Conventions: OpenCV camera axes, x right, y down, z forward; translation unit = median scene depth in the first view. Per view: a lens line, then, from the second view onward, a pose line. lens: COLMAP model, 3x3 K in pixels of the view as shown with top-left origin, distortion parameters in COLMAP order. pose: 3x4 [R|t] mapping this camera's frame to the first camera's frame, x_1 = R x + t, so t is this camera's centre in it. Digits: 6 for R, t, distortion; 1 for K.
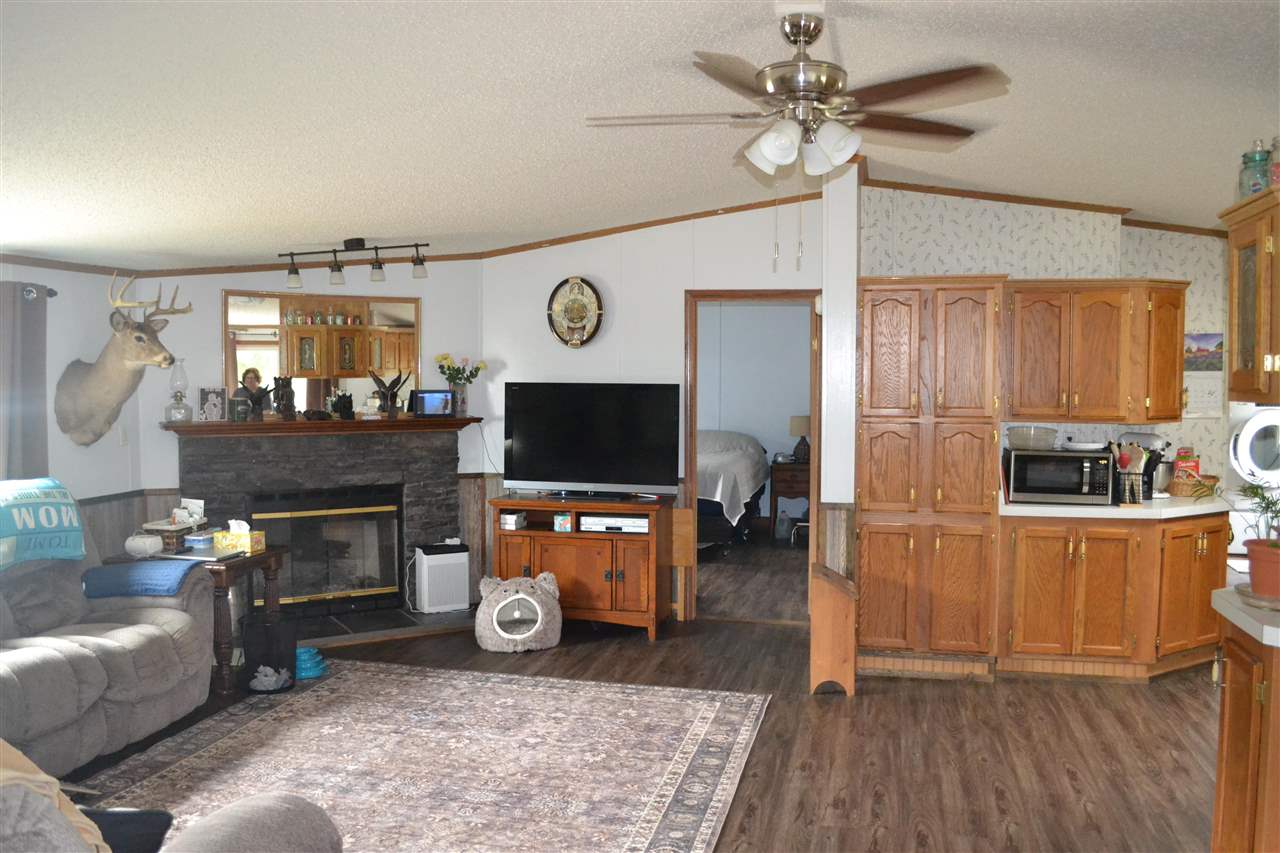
lens RADIAL K [[1021.9, 0, 640.0], [0, 1021.9, 426.5], [0, 0, 1]] dist [-0.074882, 0.002388]
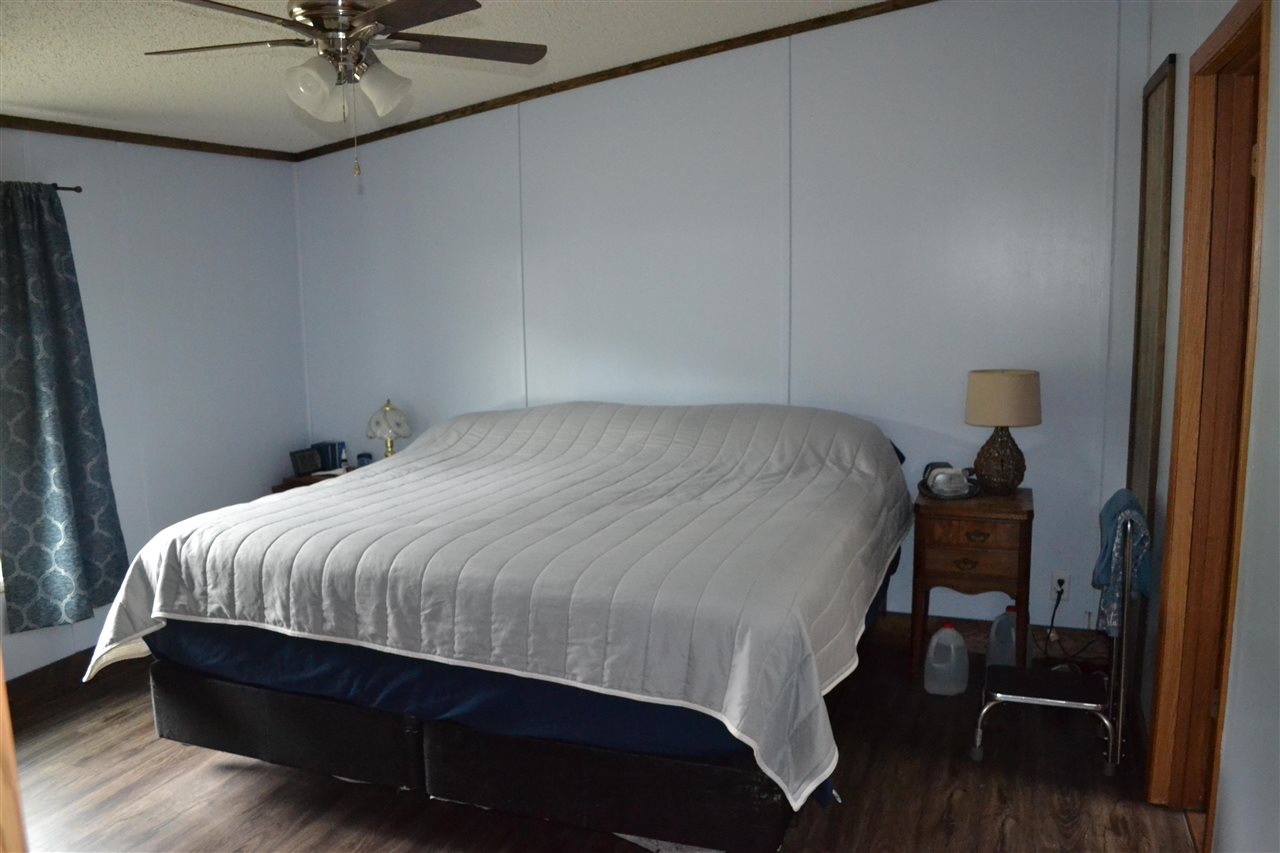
lens RADIAL K [[1021.9, 0, 640.0], [0, 1021.9, 426.5], [0, 0, 1]] dist [-0.074882, 0.002388]
pose [[0.994041, 0.013372, -0.108186, 0.026057], [-0.002810, 0.995261, 0.097195, -0.010514], [0.108973, -0.096312, 0.989368, 0.242400]]
